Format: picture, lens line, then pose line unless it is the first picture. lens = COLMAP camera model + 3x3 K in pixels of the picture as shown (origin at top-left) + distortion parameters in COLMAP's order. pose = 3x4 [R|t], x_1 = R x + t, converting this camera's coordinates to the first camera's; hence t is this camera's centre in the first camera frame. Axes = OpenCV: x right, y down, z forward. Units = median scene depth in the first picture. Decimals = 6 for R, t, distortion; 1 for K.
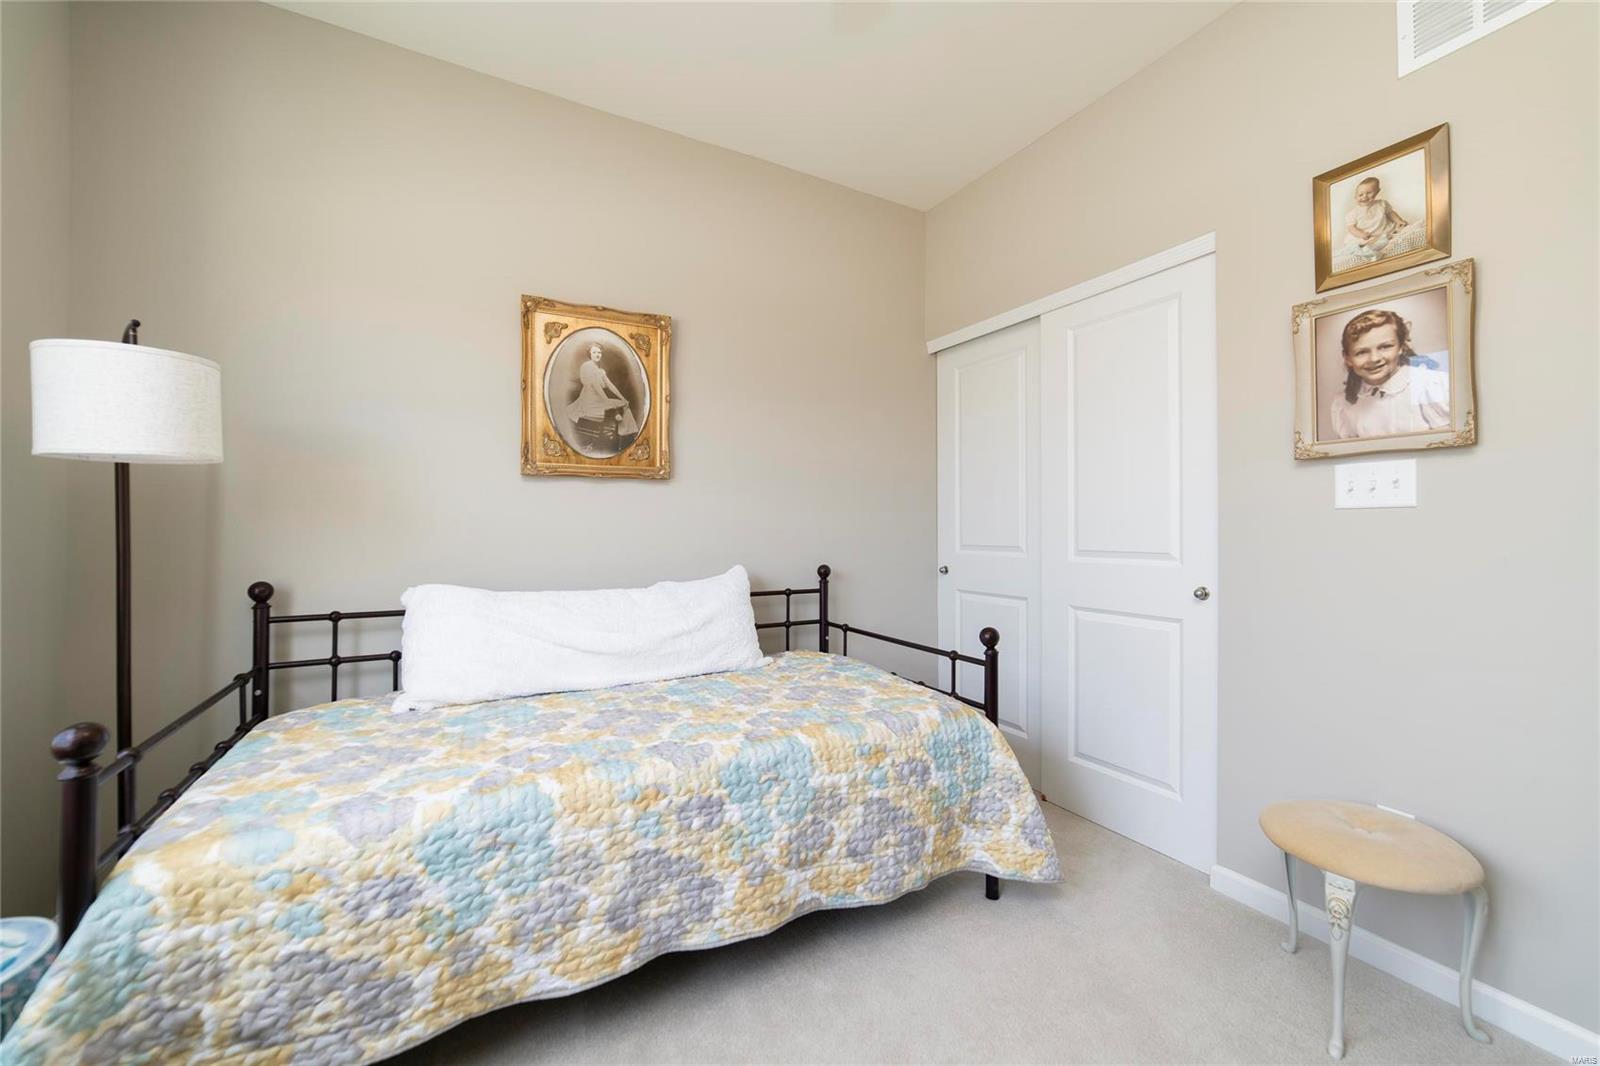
lens RADIAL K [[625.1, 0, 800.8], [0, 625.1, 527.8], [0, 0, 1]] dist [-0.017546, 0.007949]
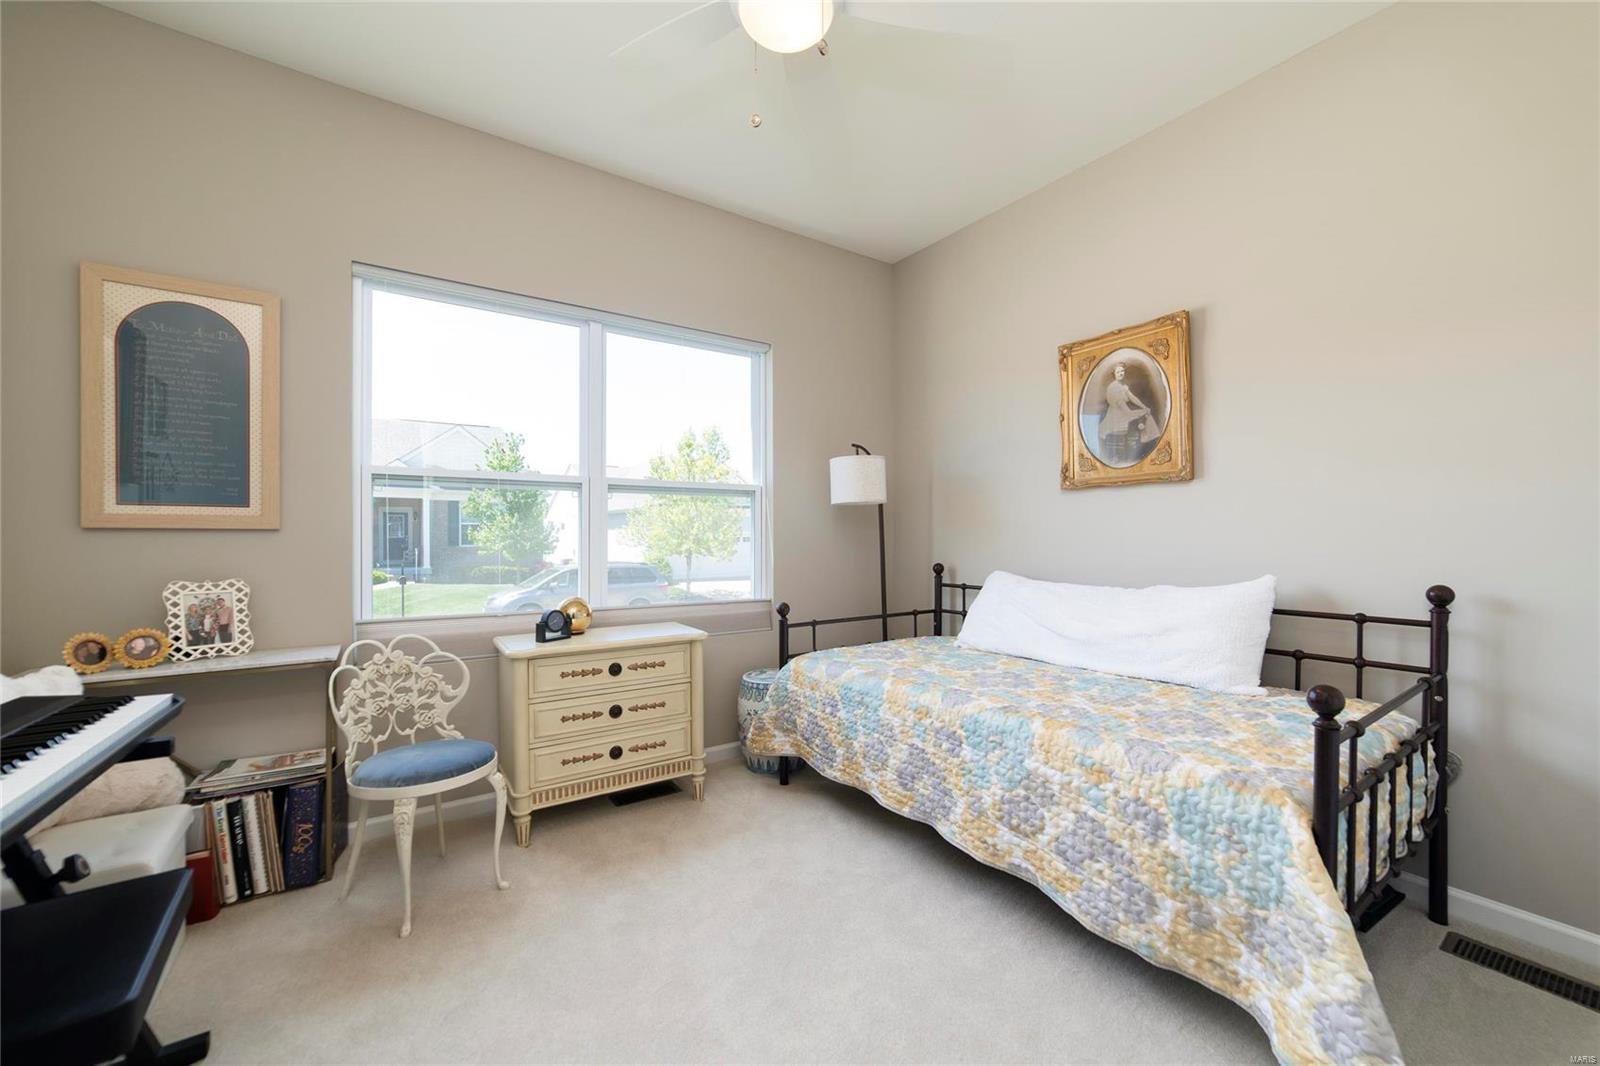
lens RADIAL K [[625.1, 0, 800.8], [0, 625.1, 527.8], [0, 0, 1]] dist [-0.017546, 0.007949]
pose [[0.097929, -0.012218, -0.995118, 1.059263], [0.009511, 0.999890, -0.011340, 0.002164], [0.995148, -0.008354, 0.098035, 0.490875]]
